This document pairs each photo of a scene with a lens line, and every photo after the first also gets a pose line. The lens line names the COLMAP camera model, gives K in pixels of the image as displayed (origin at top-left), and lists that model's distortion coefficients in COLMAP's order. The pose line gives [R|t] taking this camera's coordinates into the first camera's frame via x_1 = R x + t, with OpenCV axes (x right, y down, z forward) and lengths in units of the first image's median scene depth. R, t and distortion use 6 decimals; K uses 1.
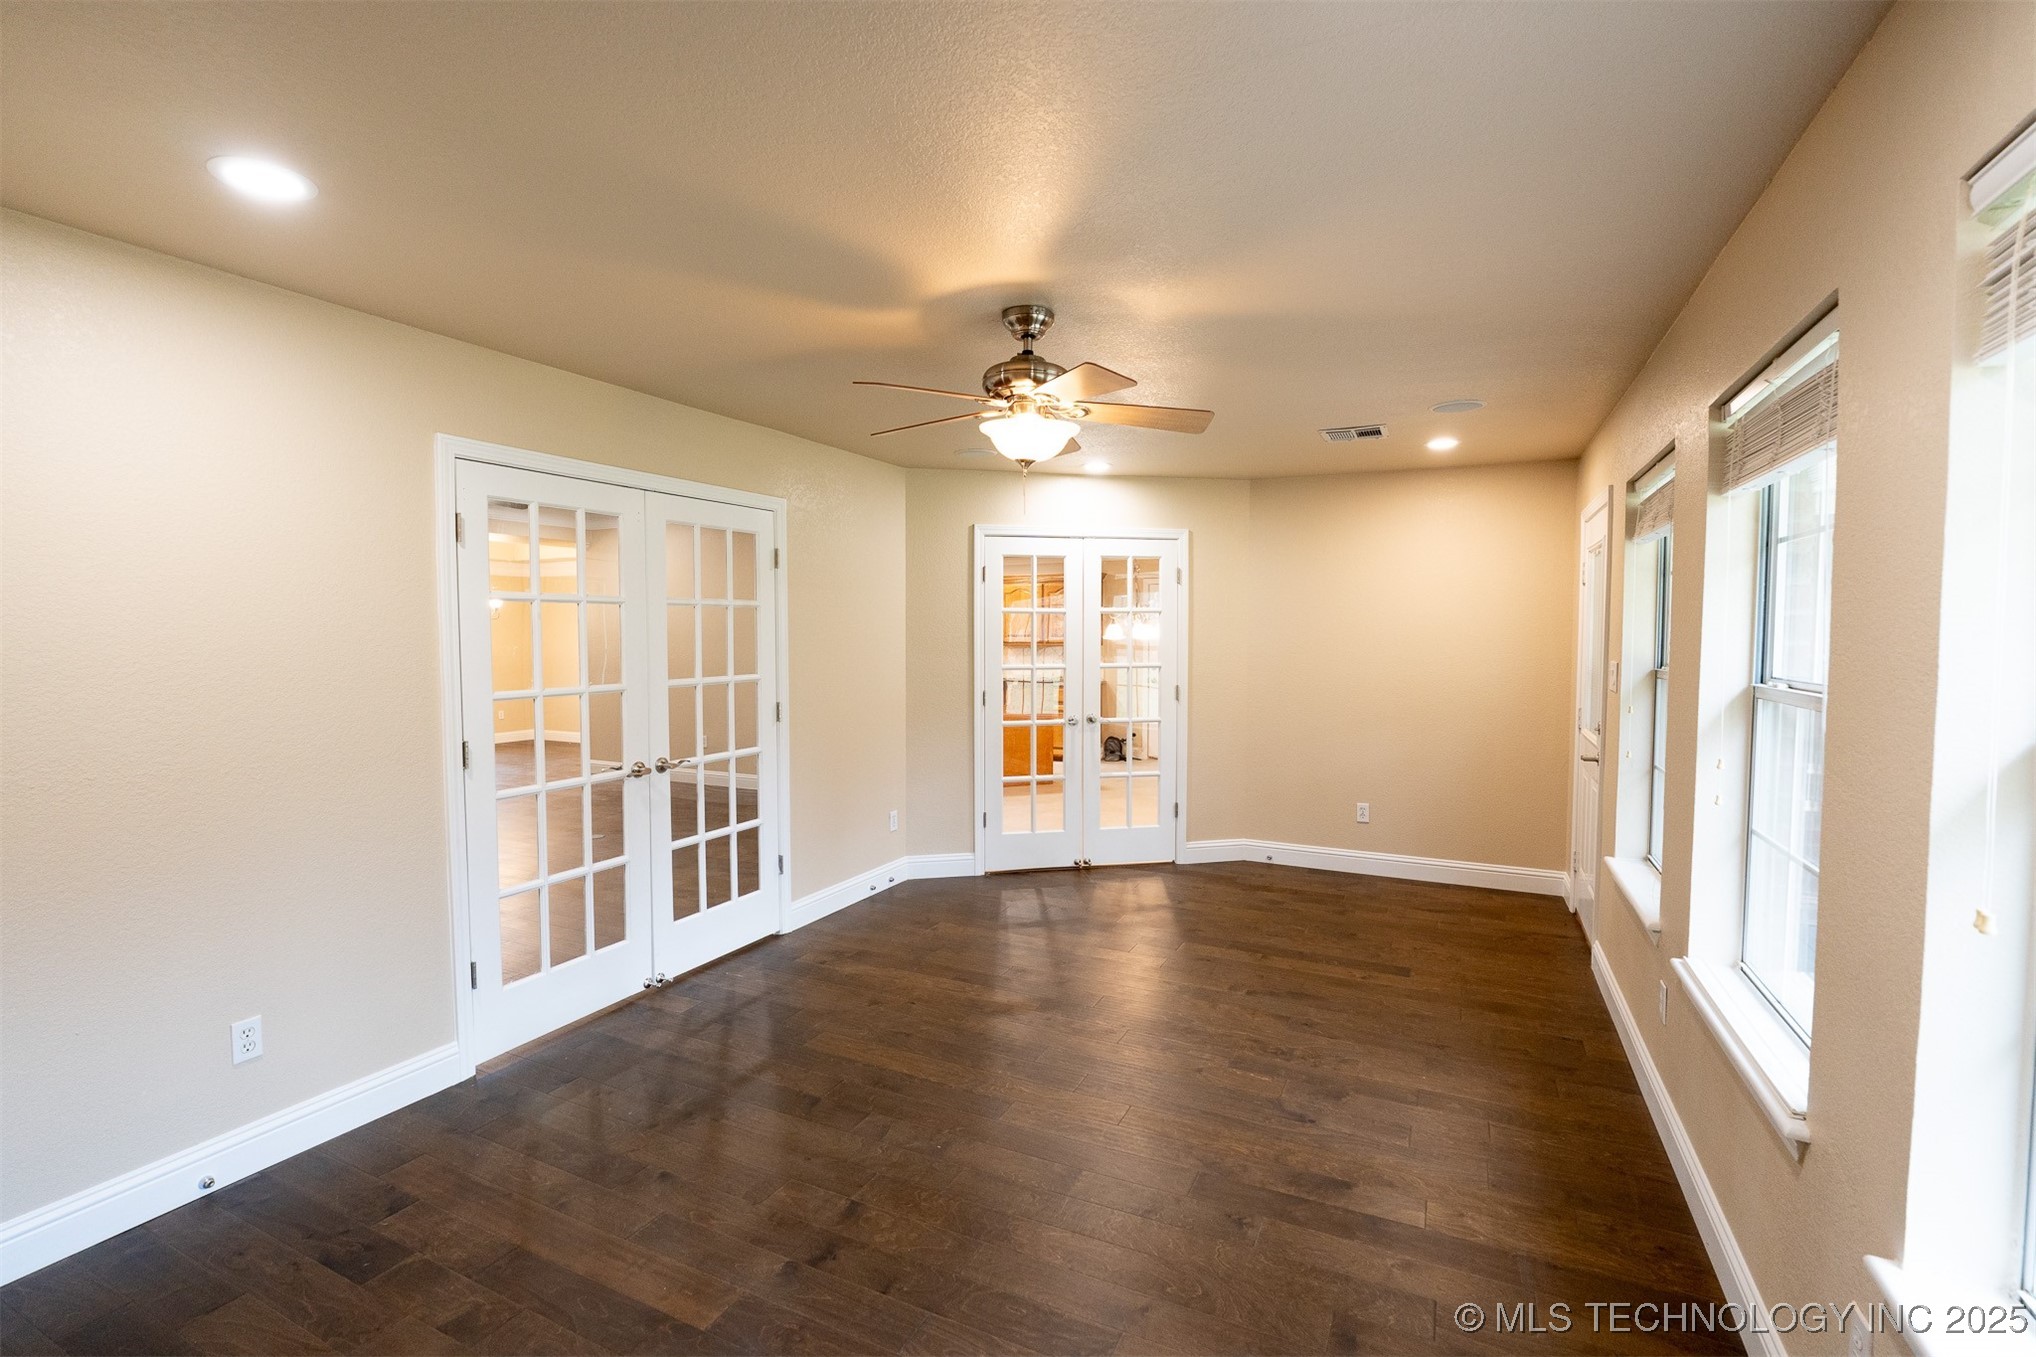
lens RADIAL K [[909.6, 0, 1018.0], [0, 909.6, 678.5], [0, 0, 1]] dist [-0.011390, 0.000183]
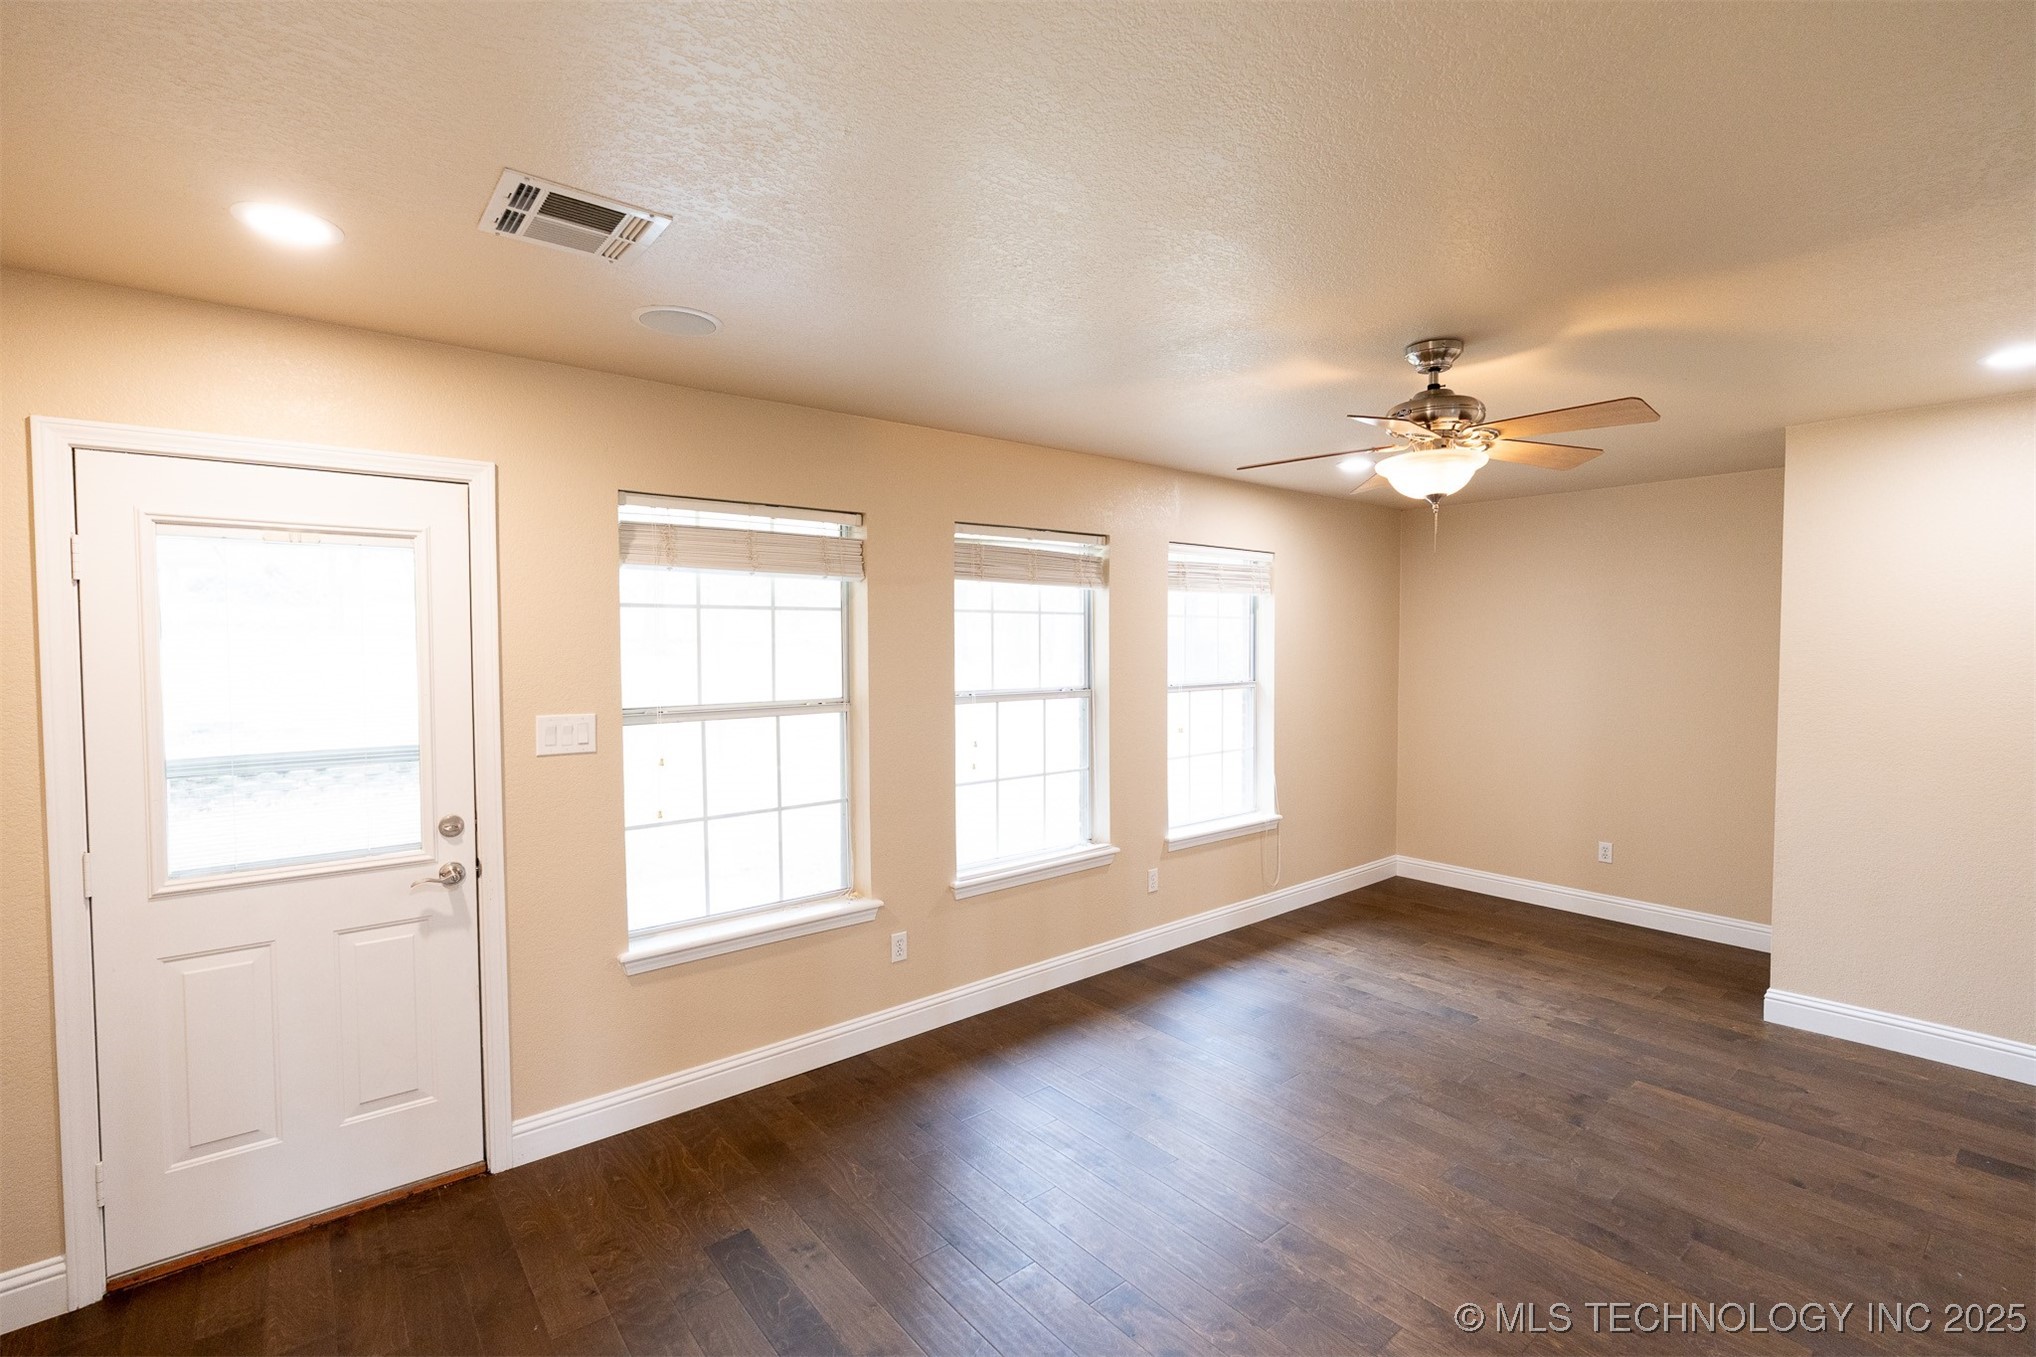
lens RADIAL K [[909.6, 0, 1018.0], [0, 909.6, 678.5], [0, 0, 1]] dist [-0.011390, 0.000183]
pose [[-0.908750, -0.012385, 0.417157, 0.006657], [0.026085, 0.995920, 0.086393, -0.143912], [-0.416525, 0.089391, -0.904719, 2.085989]]
